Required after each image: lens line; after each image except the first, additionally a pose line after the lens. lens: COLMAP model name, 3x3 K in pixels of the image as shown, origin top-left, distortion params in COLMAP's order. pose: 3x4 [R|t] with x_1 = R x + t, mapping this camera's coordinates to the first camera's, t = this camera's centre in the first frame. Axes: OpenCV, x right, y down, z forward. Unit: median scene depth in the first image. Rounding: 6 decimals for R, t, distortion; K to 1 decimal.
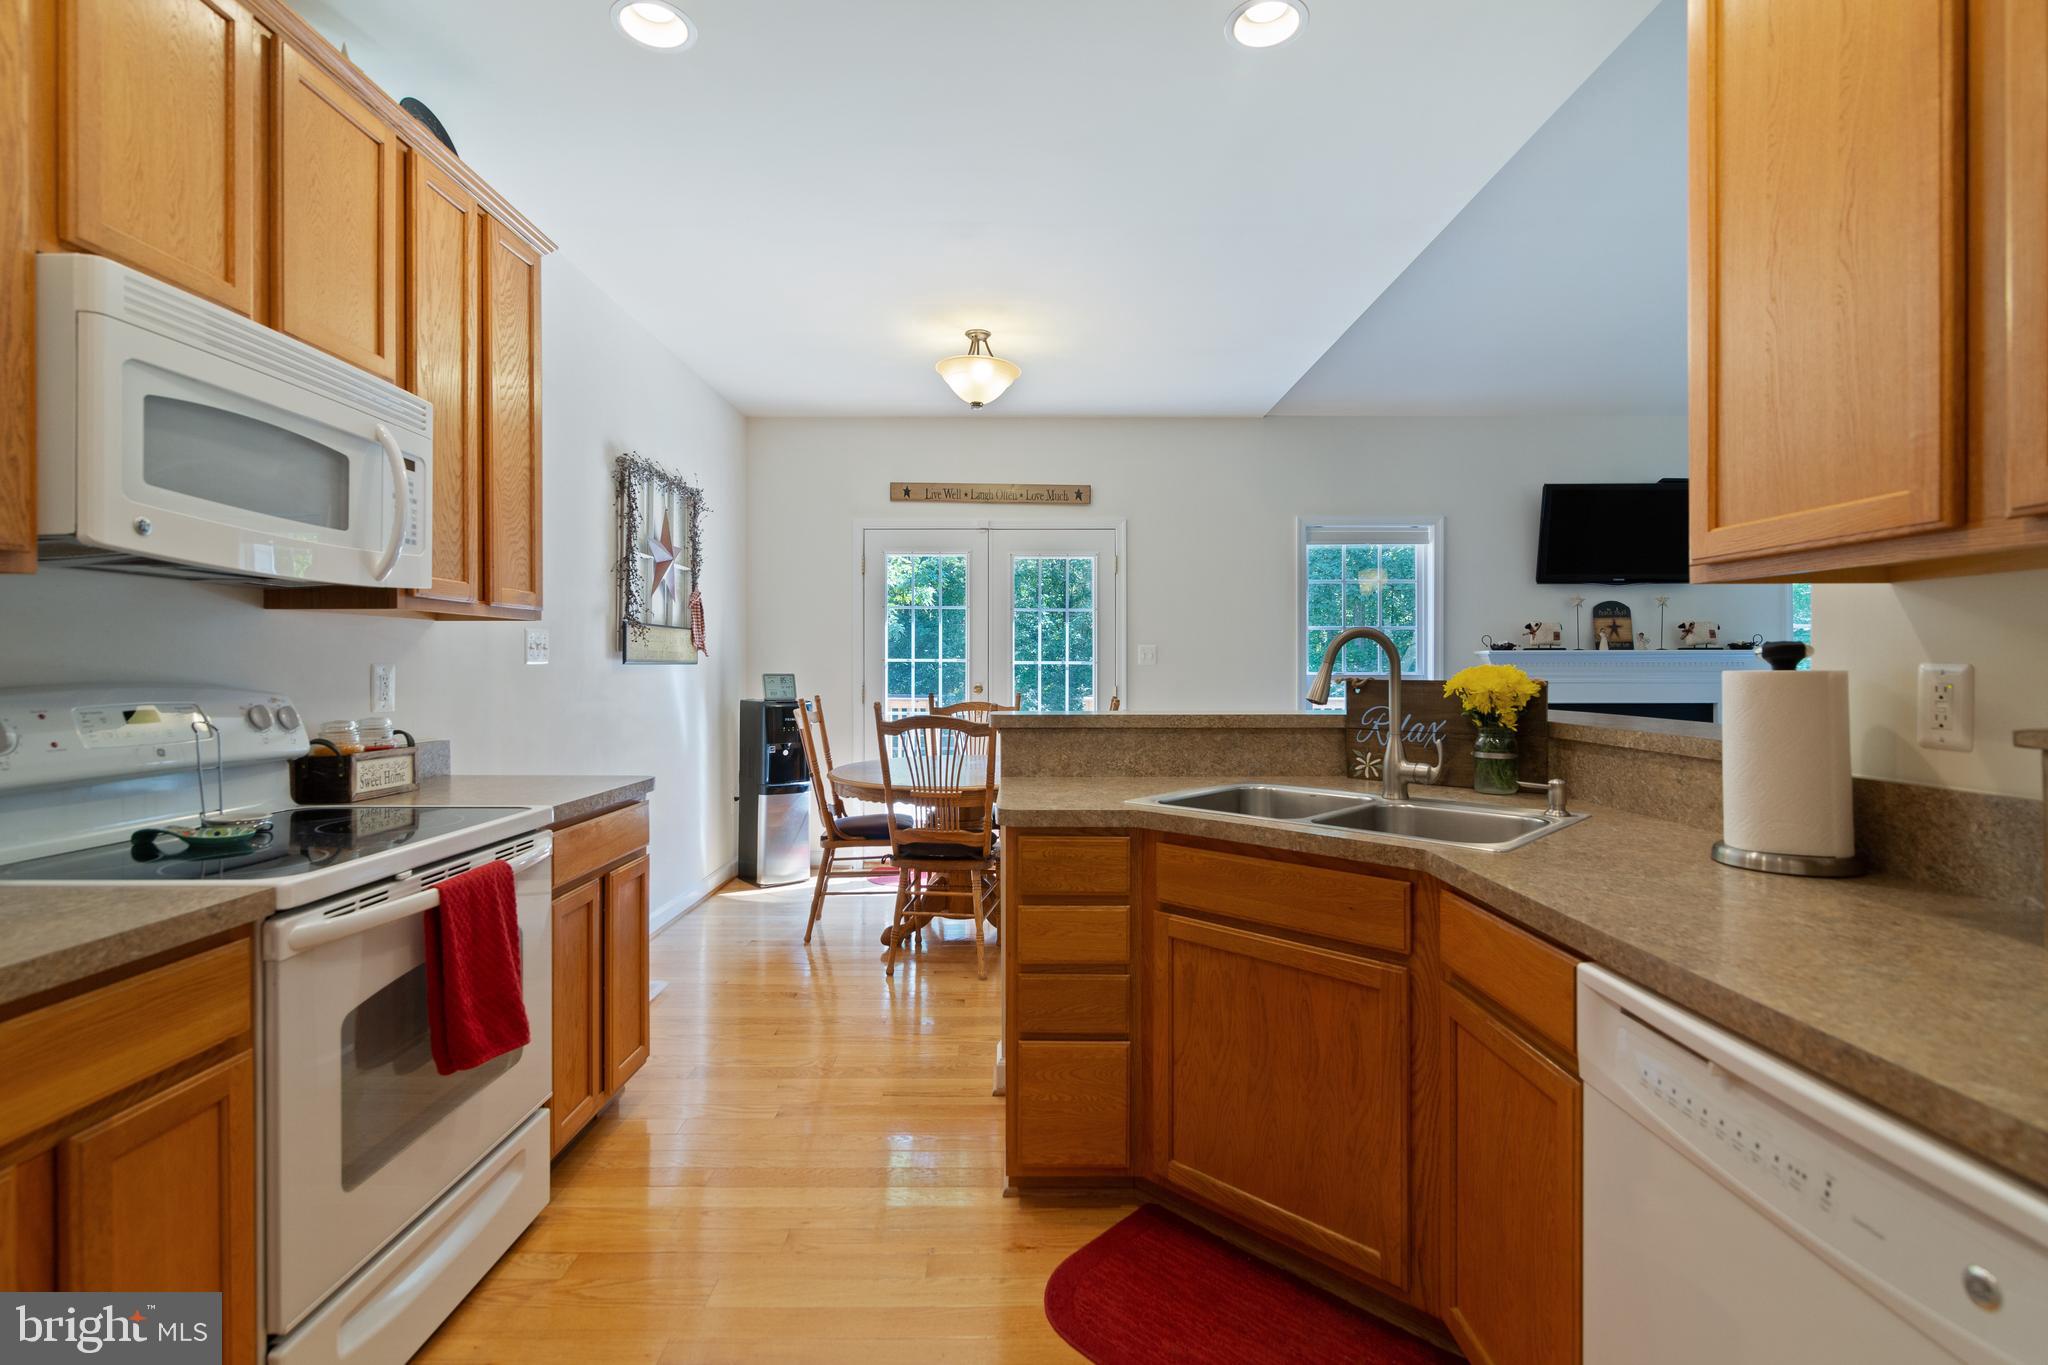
lens RADIAL K [[936.5, 0, 1030.0], [0, 936.5, 675.5], [0, 0, 1]] dist [-0.000005, -0.002378]
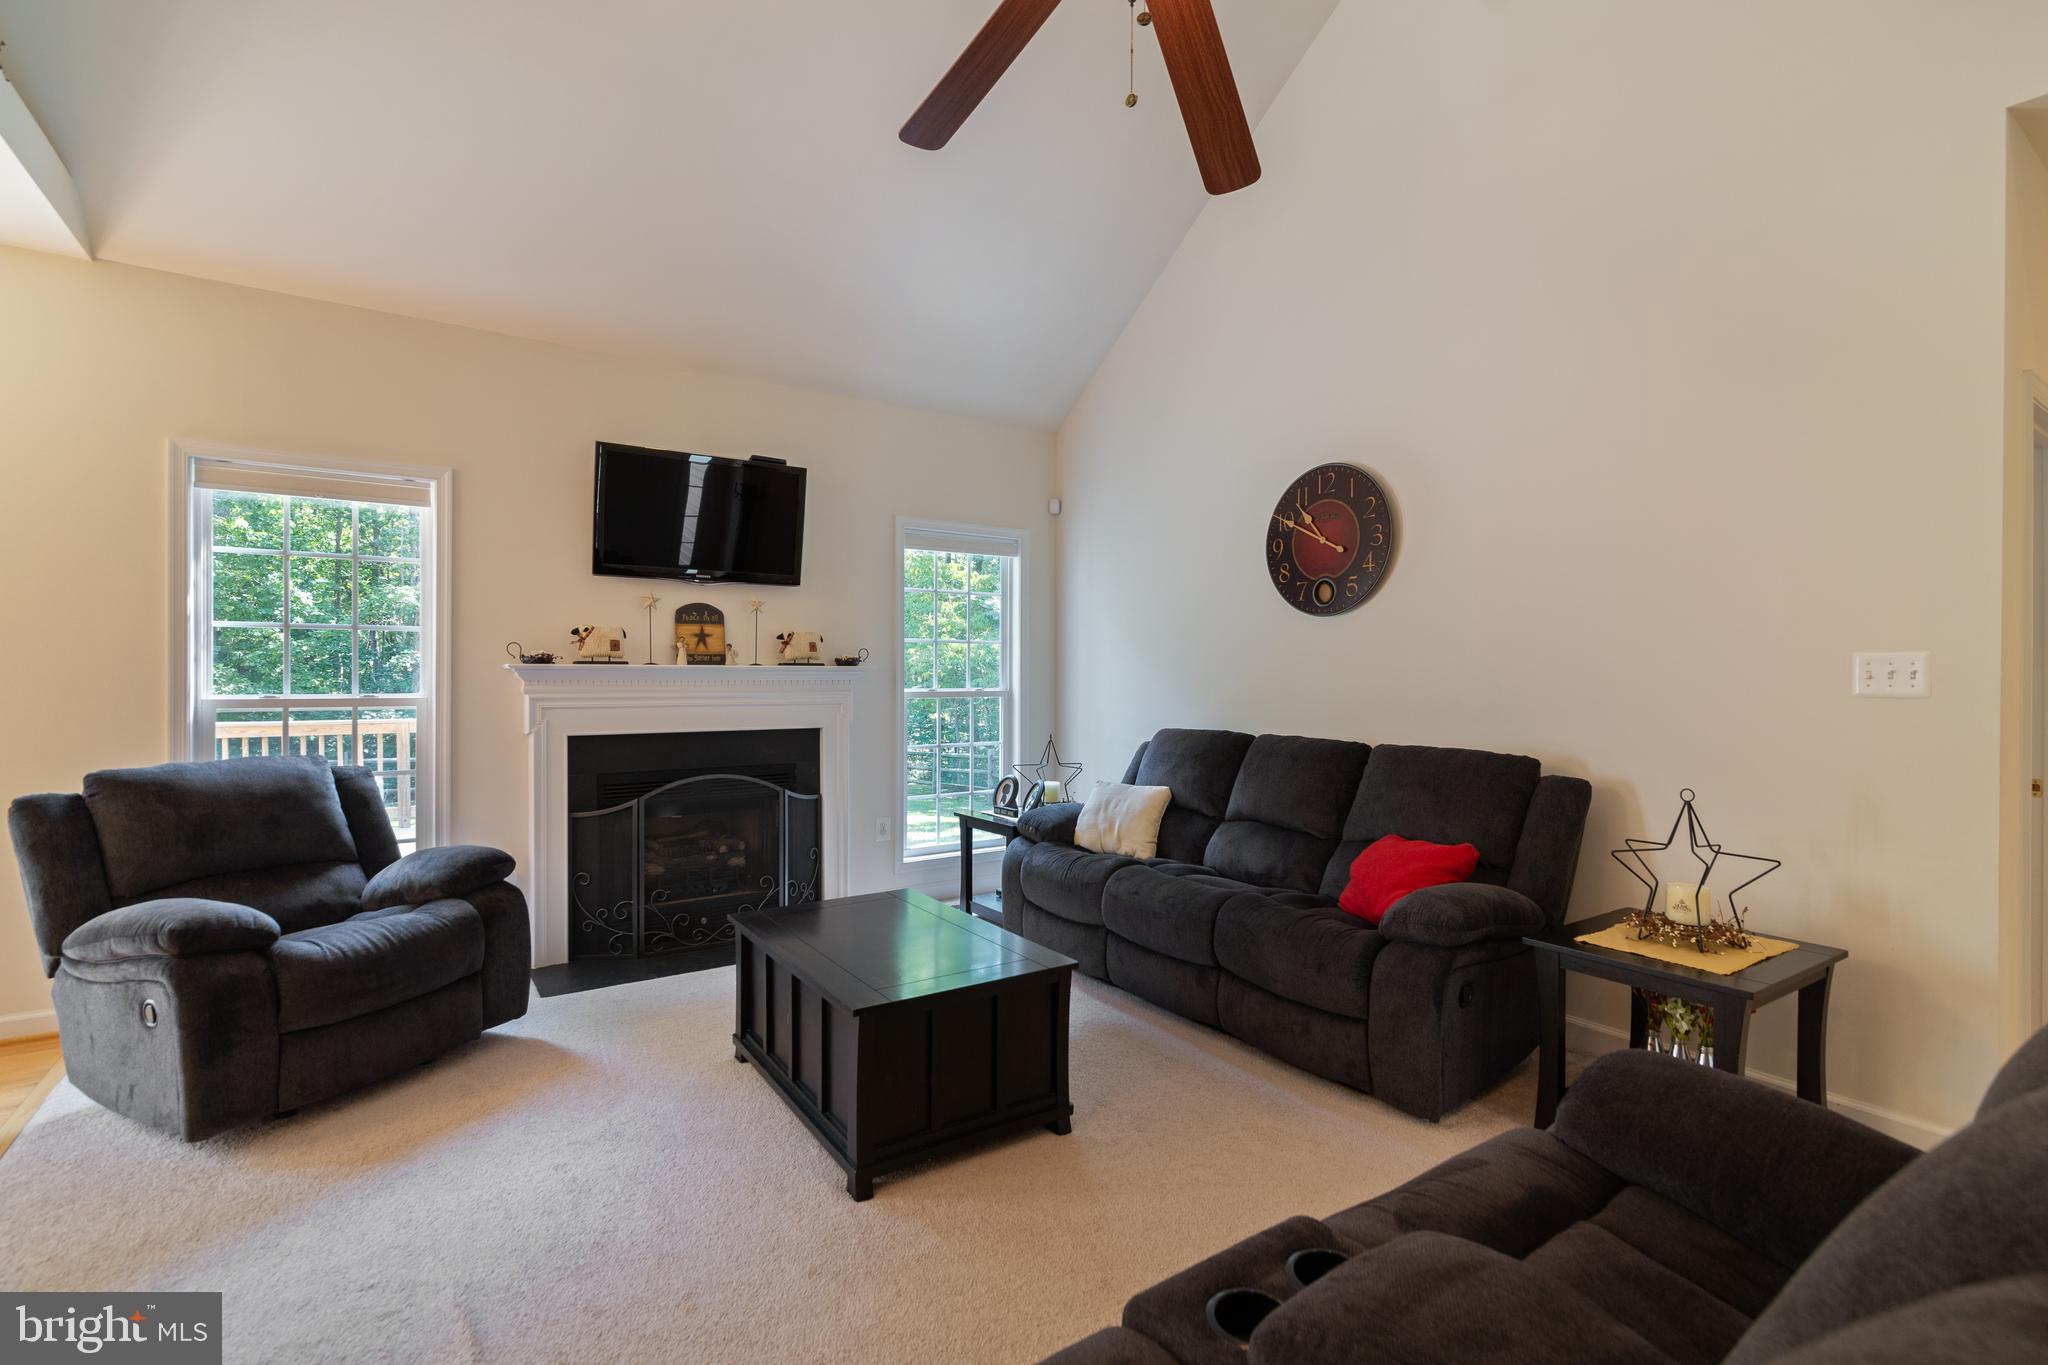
lens RADIAL K [[936.5, 0, 1024.0], [0, 936.5, 679.5], [0, 0, 1]] dist [-0.000005, -0.002378]
pose [[0.822941, 0.001242, 0.568126, 0.403051], [-0.001902, 0.999998, 0.000568, -0.015898], [-0.568124, -0.001548, 0.822942, 0.192518]]
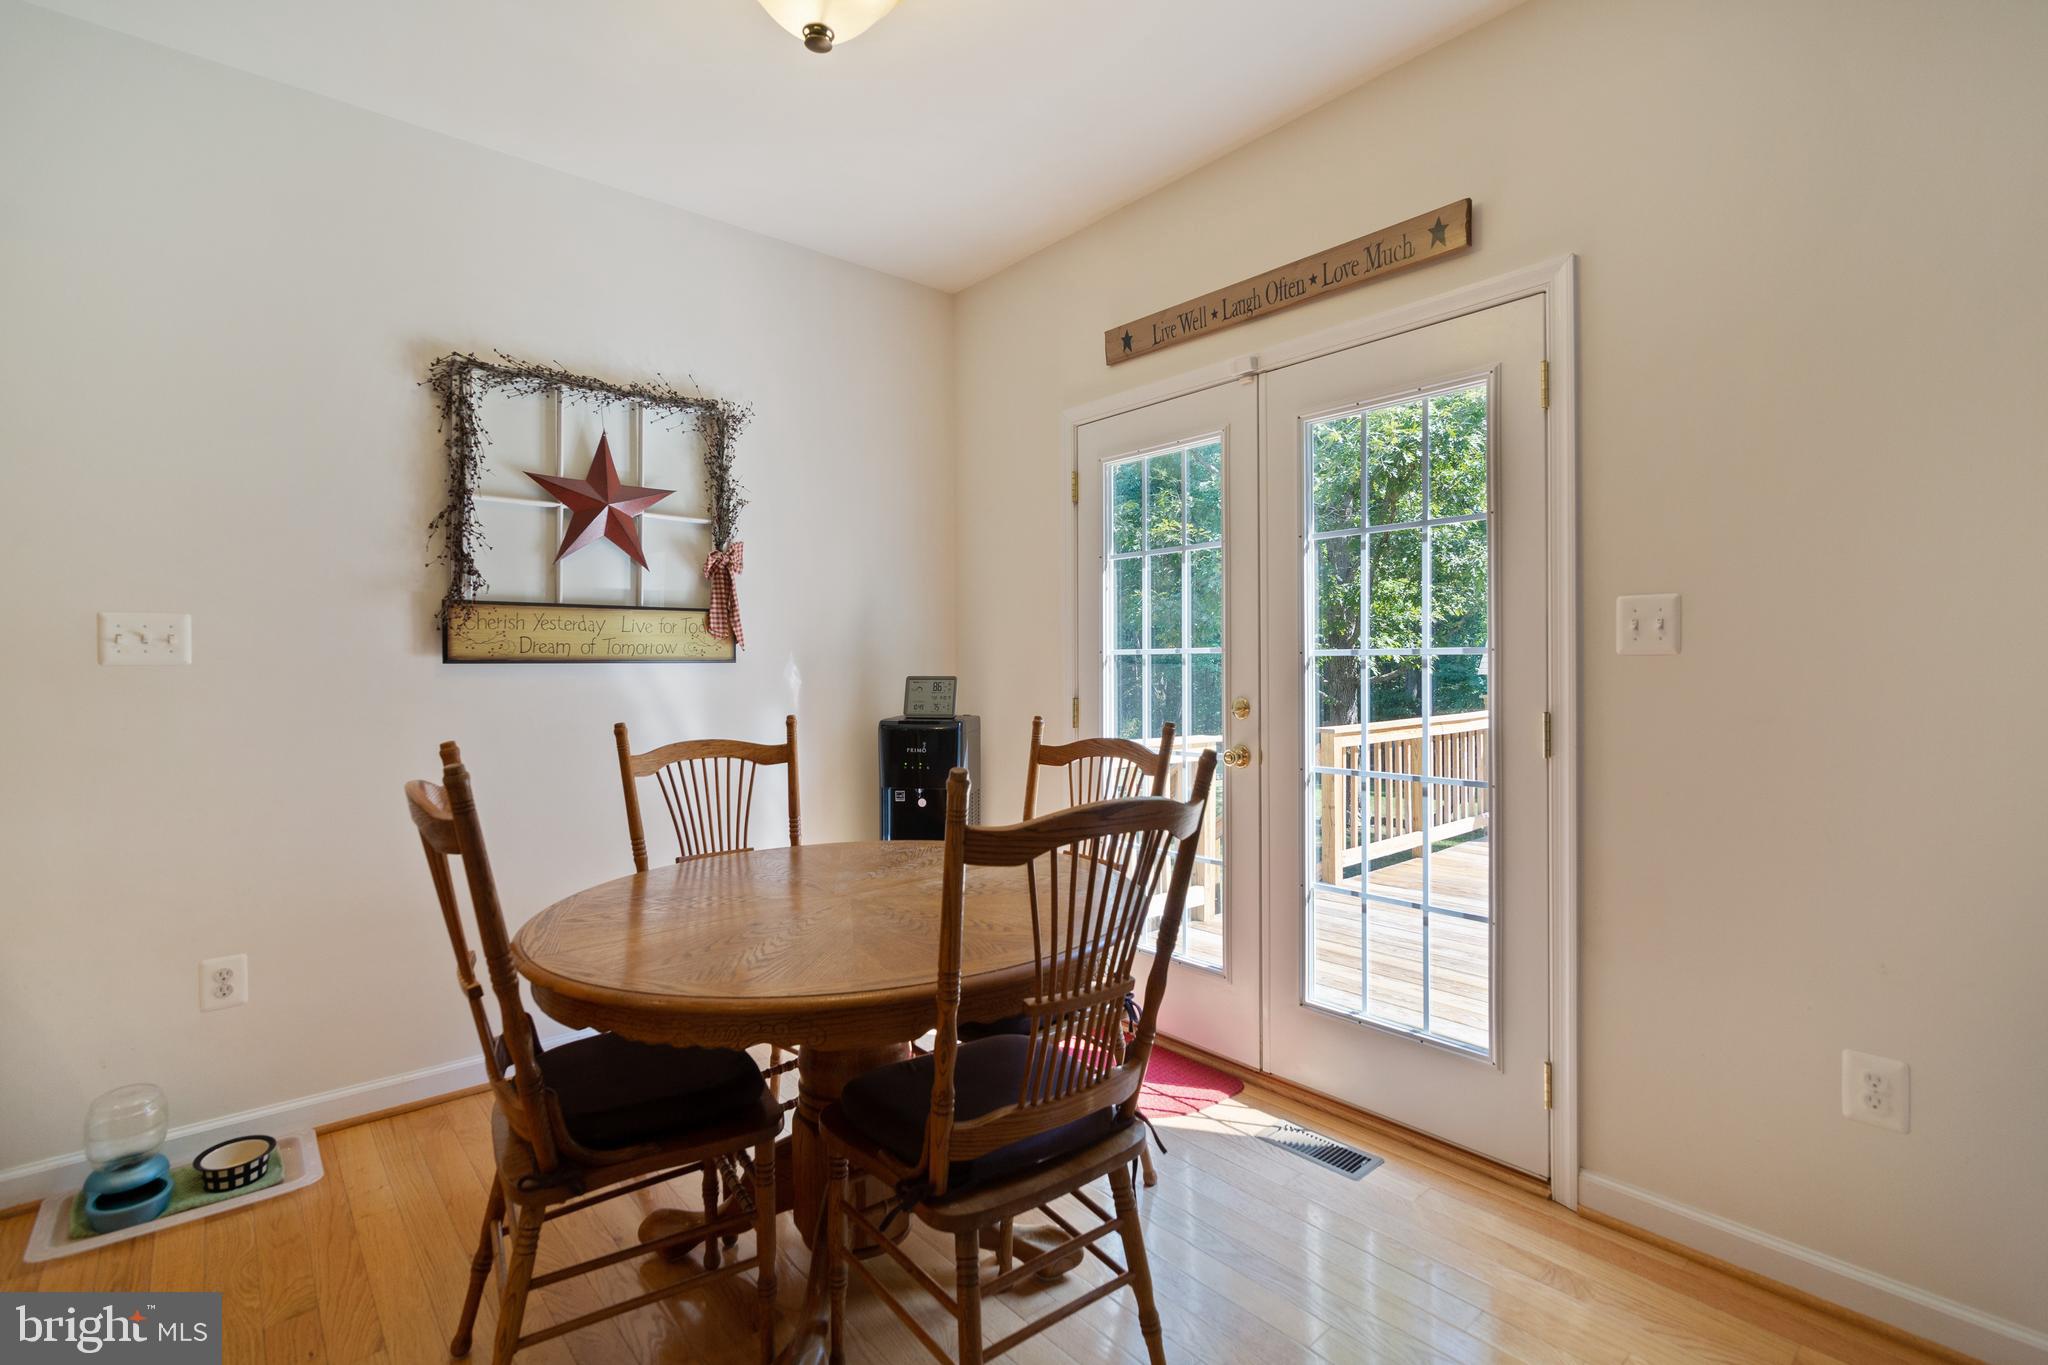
lens RADIAL K [[936.5, 0, 1022.3], [0, 936.5, 666.6], [0, 0, 1]] dist [-0.000005, -0.002378]
pose [[0.650895, -0.005607, -0.759147, 0.242148], [-0.000352, 0.999970, -0.007687, -0.003216], [0.759167, 0.005271, 0.650874, 0.606850]]
